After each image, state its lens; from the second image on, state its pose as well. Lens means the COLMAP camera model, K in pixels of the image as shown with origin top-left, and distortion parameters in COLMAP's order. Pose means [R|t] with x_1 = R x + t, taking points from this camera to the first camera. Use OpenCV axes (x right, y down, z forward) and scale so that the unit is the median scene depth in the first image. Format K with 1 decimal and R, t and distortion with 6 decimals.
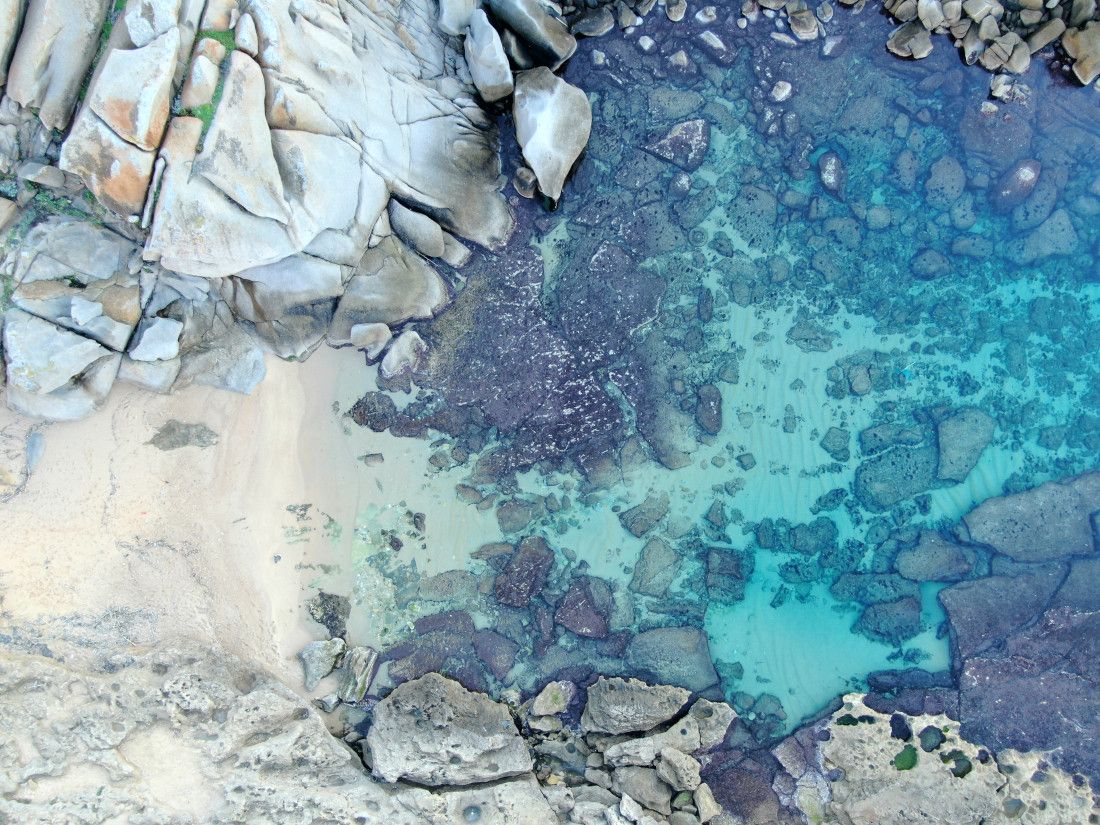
lens RADIAL K [[1137.0, 0, 551.0], [0, 1137.0, 416.0], [0, 0, 1]] dist [-0.000273, 0.000000]
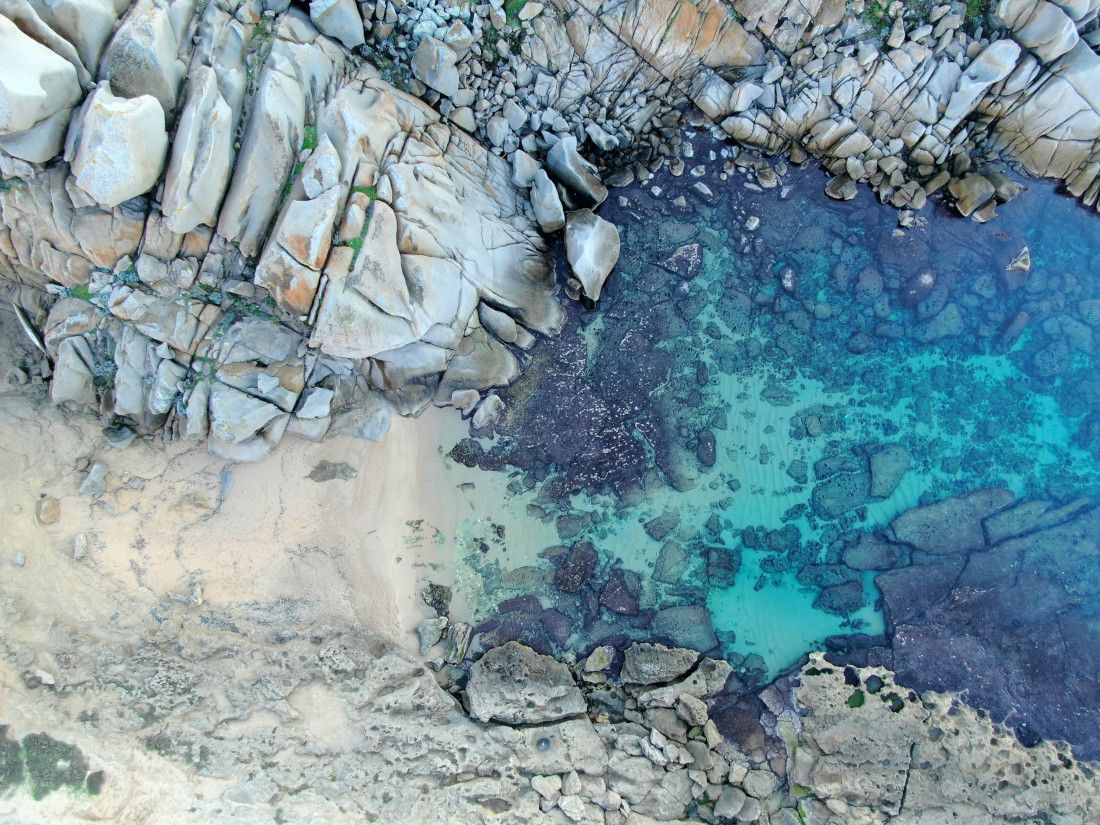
lens RADIAL K [[825.9, 0, 551.7], [0, 825.9, 411.7], [0, 0, 1]] dist [-0.017695, 0.010364]
pose [[0.999921, -0.012595, -0.000172, -0.051832], [0.012568, 0.998446, -0.054286, 0.002212], [0.000856, 0.054279, 0.998525, -0.016169]]
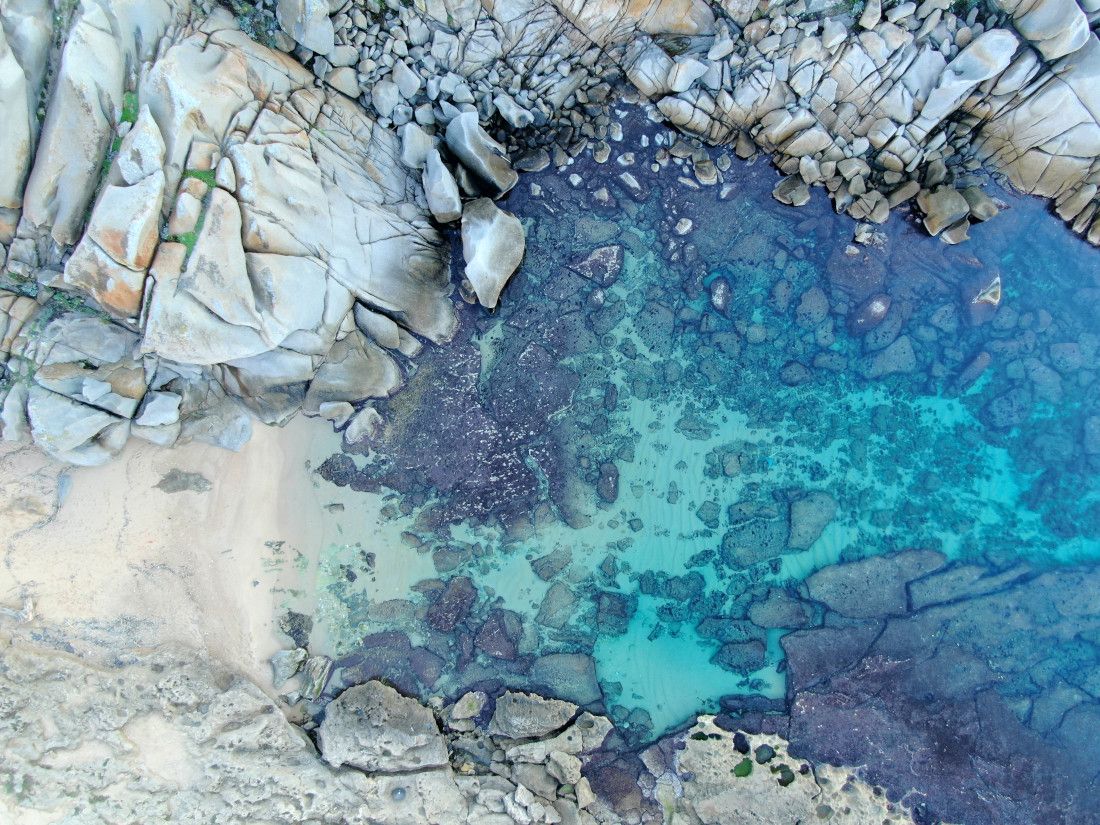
lens RADIAL K [[825.9, 0, 548.7], [0, 825.9, 421.0], [0, 0, 1]] dist [-0.017695, 0.010364]
pose [[0.998385, 0.056801, -0.001102, 0.072562], [-0.056596, 0.996089, 0.067849, -0.132433], [0.004952, -0.067677, 0.997695, 0.106118]]
